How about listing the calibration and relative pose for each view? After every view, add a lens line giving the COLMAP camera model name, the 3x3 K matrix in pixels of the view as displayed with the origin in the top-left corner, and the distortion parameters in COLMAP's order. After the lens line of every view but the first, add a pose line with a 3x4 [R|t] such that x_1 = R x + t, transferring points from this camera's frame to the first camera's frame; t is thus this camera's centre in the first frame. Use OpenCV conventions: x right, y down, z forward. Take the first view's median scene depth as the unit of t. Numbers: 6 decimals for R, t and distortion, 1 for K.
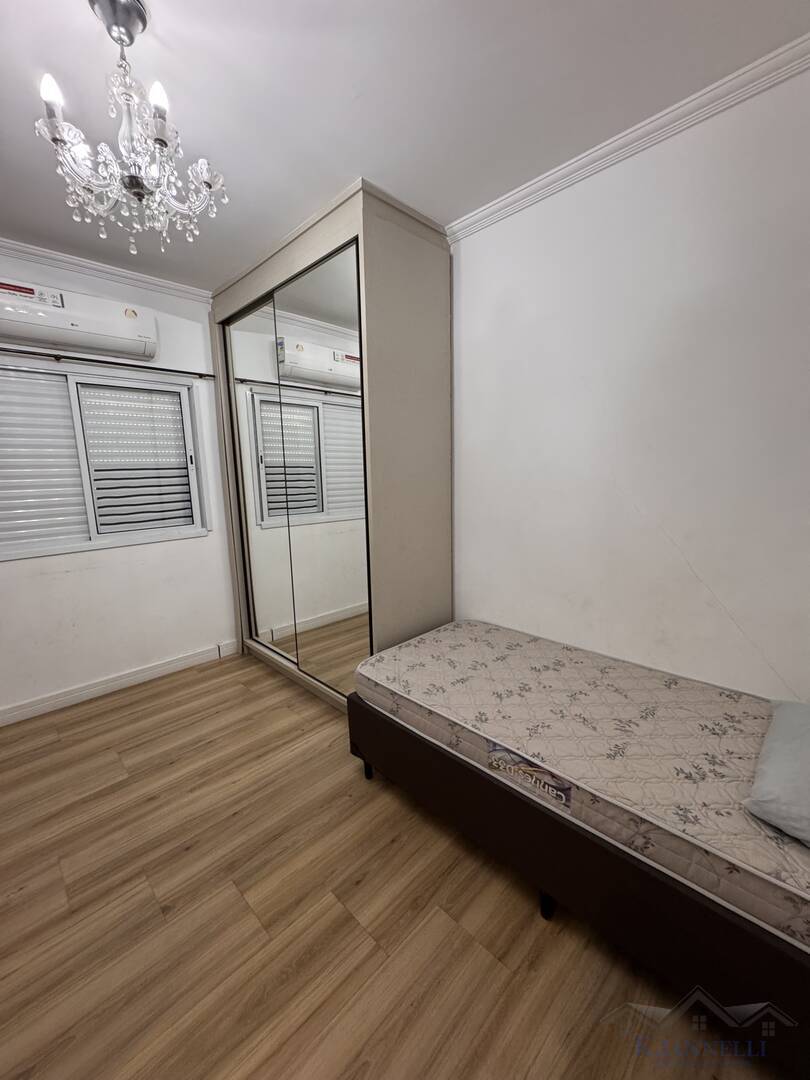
lens RADIAL K [[431.1, 0, 404.0], [0, 431.1, 542.6], [0, 0, 1]] dist [-0.001837, 0.000265]
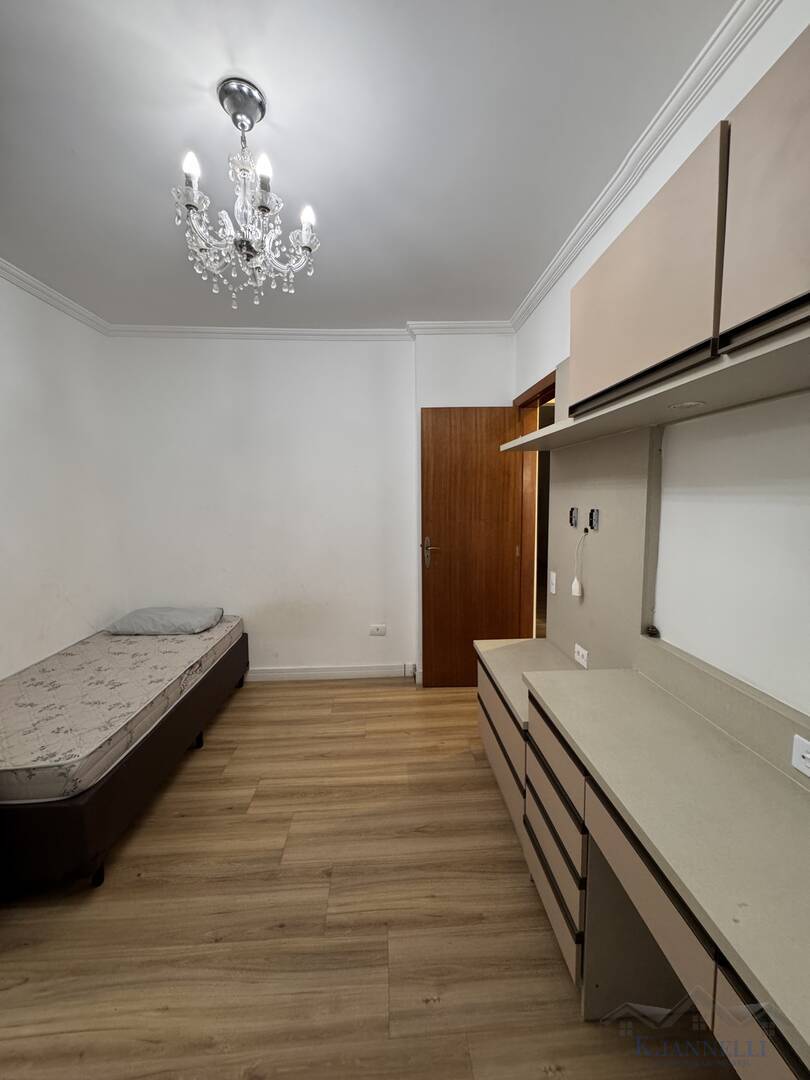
lens RADIAL K [[432.4, 0, 405.0], [0, 432.4, 540.0], [0, 0, 1]] dist [-0.002998, 0.000415]
pose [[-0.748284, -0.036270, 0.662387, -0.995083], [0.141936, 0.966628, 0.213271, -0.167031], [-0.648017, 0.253604, -0.718164, 1.012279]]
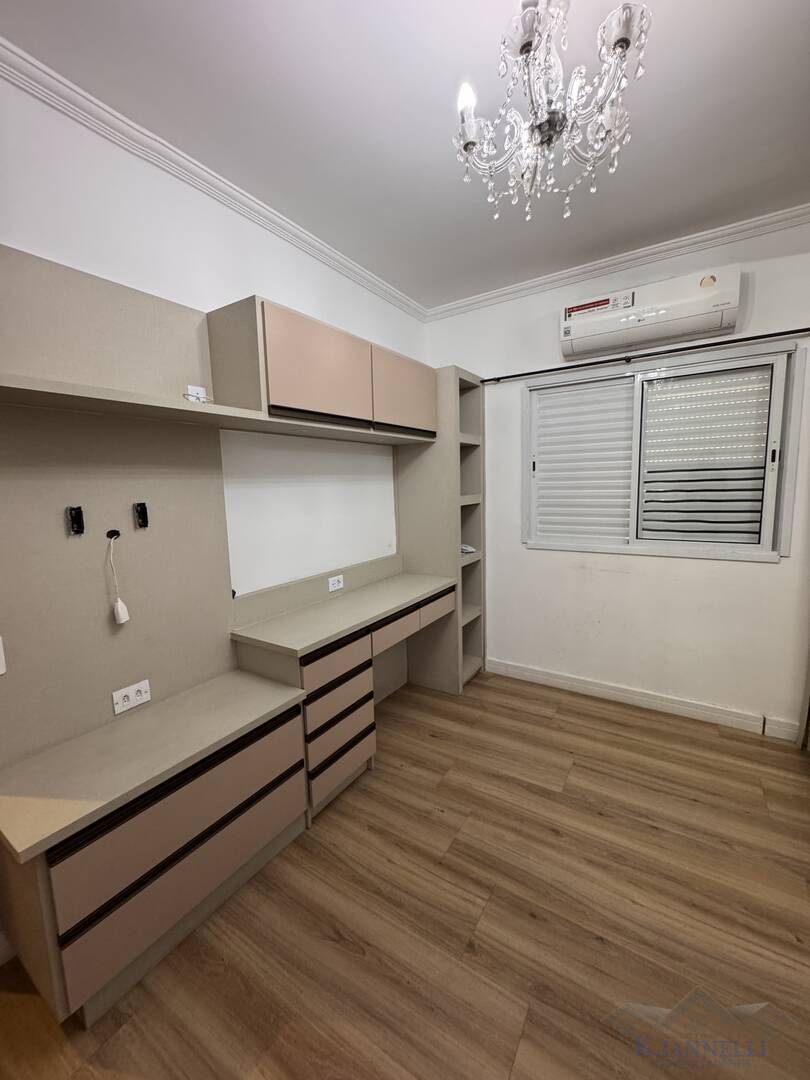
lens RADIAL K [[432.4, 0, 405.0], [0, 432.4, 540.0], [0, 0, 1]] dist [-0.002998, 0.000415]
pose [[0.219875, 0.147220, -0.964355, 0.129440], [-0.144943, 0.982505, 0.116944, -0.071986], [0.964700, 0.114063, 0.237367, 0.369161]]
